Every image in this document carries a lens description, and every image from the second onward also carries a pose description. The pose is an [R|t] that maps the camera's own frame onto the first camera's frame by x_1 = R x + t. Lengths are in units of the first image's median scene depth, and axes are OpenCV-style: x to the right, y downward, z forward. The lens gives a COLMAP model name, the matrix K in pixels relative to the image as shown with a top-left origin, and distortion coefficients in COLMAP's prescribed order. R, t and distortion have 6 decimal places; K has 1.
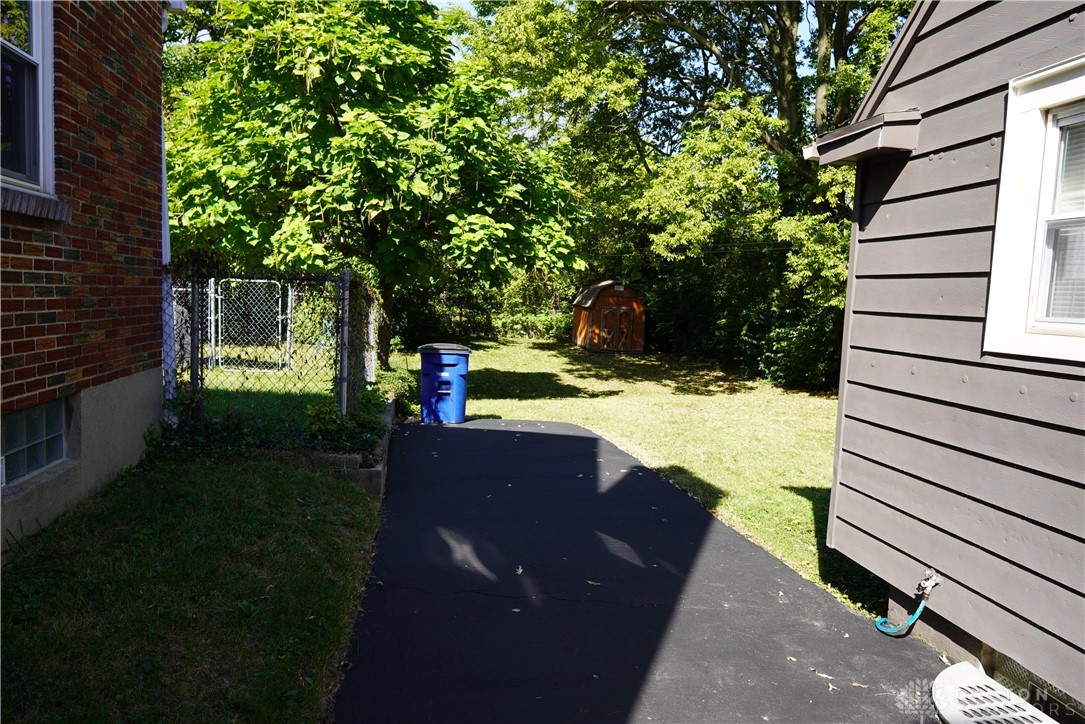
lens RADIAL K [[729.9, 0, 545.5], [0, 729.9, 362.4], [0, 0, 1]] dist [0.008415, -0.000260]
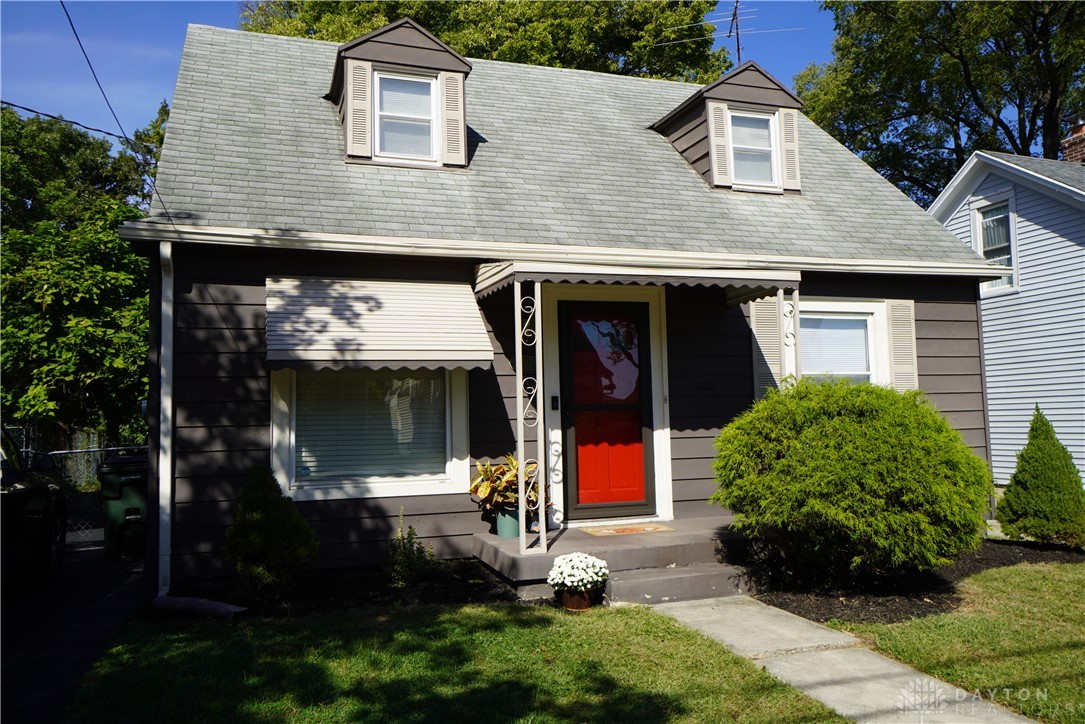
lens RADIAL K [[842.0, 0, 541.9], [0, 842.0, 357.2], [0, 0, 1]] dist [0.009441, -0.003368]
pose [[0.985526, -0.054199, 0.160630, 0.447722], [0.082417, 0.981185, -0.174596, 0.149518], [-0.148144, 0.185307, 0.971450, -0.949358]]
